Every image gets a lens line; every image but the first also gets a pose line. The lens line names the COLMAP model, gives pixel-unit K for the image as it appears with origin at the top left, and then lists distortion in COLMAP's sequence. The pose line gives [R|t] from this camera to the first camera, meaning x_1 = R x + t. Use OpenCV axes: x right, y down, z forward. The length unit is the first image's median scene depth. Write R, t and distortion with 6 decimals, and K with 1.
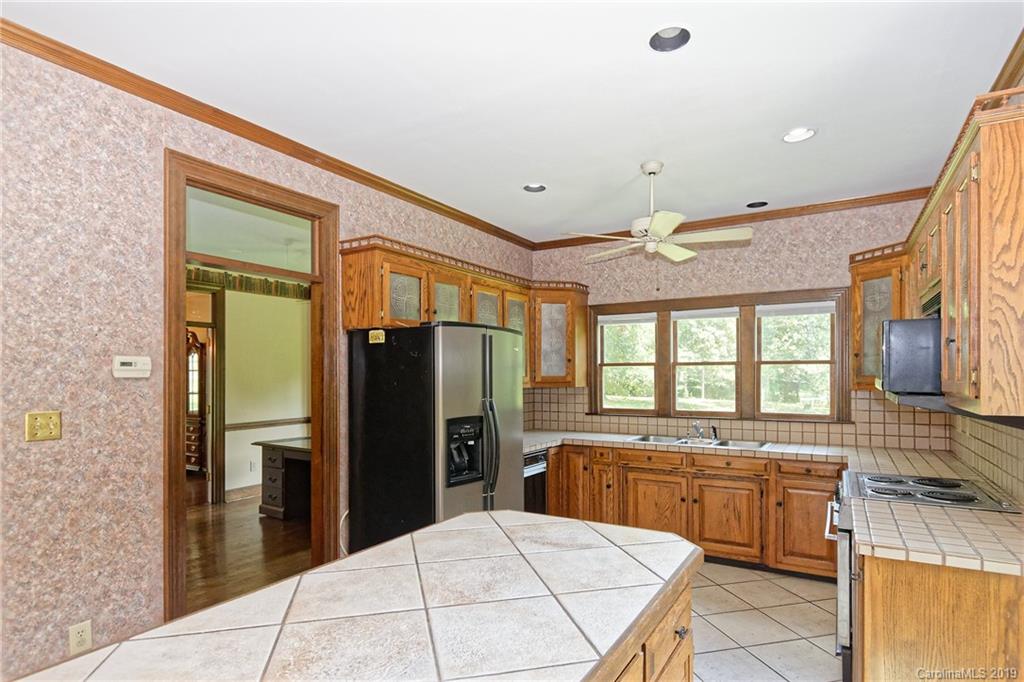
lens RADIAL K [[568.4, 0, 510.7], [0, 568.4, 379.9], [0, 0, 1]] dist [0.000126, -0.000229]
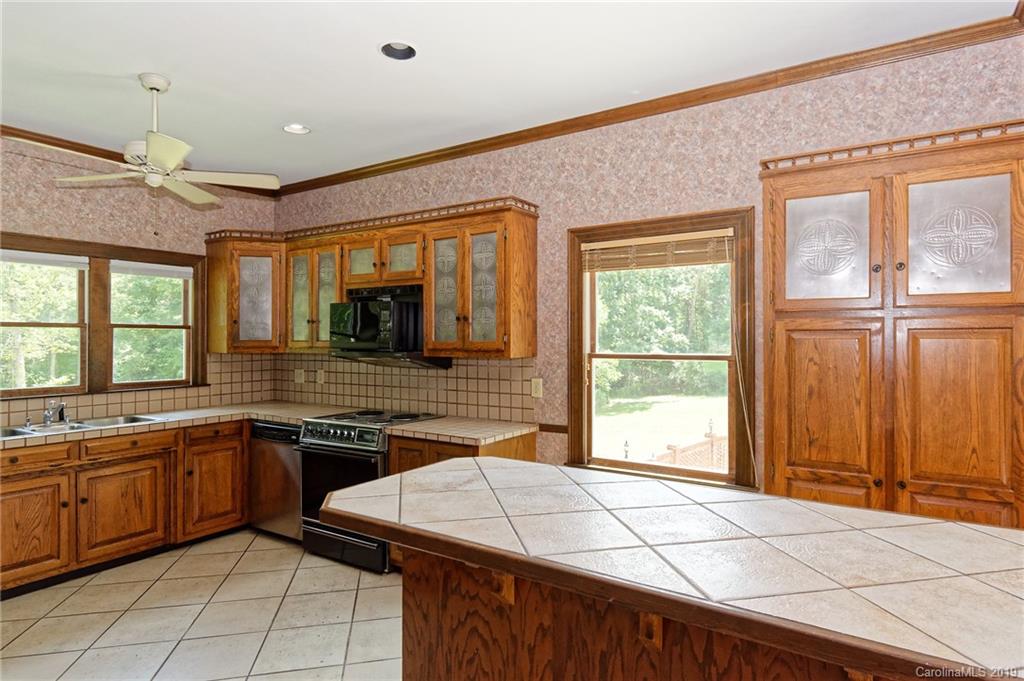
lens RADIAL K [[591.9, 0, 512.0], [0, 591.9, 340.5], [0, 0, 1]] dist [0.039979, 0.000420]
pose [[0.065166, -0.002870, 0.997870, -0.471707], [-0.000343, 0.999996, 0.002899, -0.010918], [-0.997874, -0.000531, 0.065164, 0.355161]]
